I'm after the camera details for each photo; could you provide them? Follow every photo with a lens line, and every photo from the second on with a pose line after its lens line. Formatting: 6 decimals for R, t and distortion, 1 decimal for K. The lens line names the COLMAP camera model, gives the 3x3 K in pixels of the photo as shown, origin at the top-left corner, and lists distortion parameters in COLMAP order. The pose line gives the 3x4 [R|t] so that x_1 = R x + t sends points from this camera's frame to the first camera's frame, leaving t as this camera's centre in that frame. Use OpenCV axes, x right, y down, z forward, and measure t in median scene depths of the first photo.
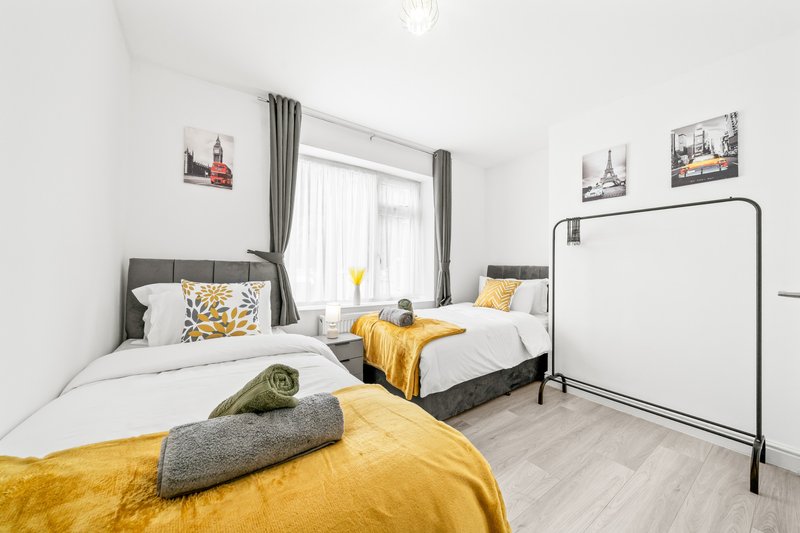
lens RADIAL K [[278.0, 0, 396.9], [0, 278.0, 268.6], [0, 0, 1]] dist [-0.006315, 0.000045]
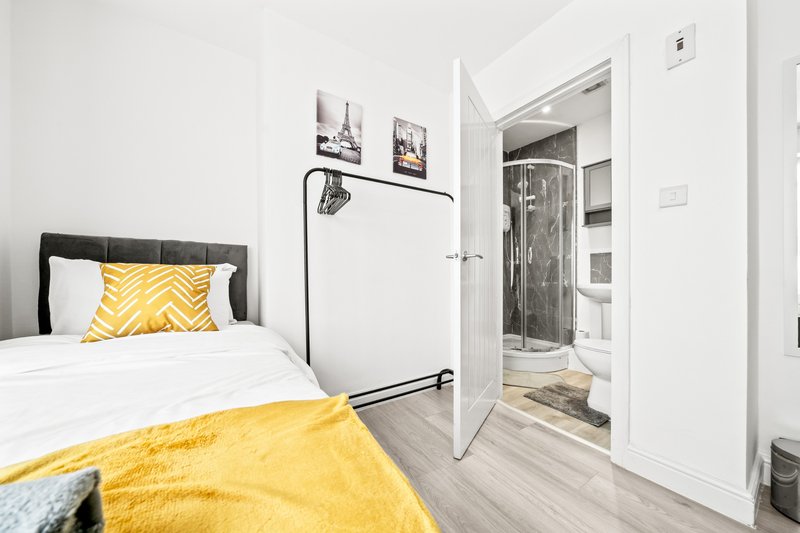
lens RADIAL K [[278.8, 0, 399.5], [0, 278.8, 274.1], [0, 0, 1]] dist [-0.000656, -0.000042]
pose [[0.025307, -0.013297, 0.999591, -0.062248], [0.007256, 0.999888, 0.013117, 0.072479], [-0.999653, 0.006921, 0.025400, 0.848757]]
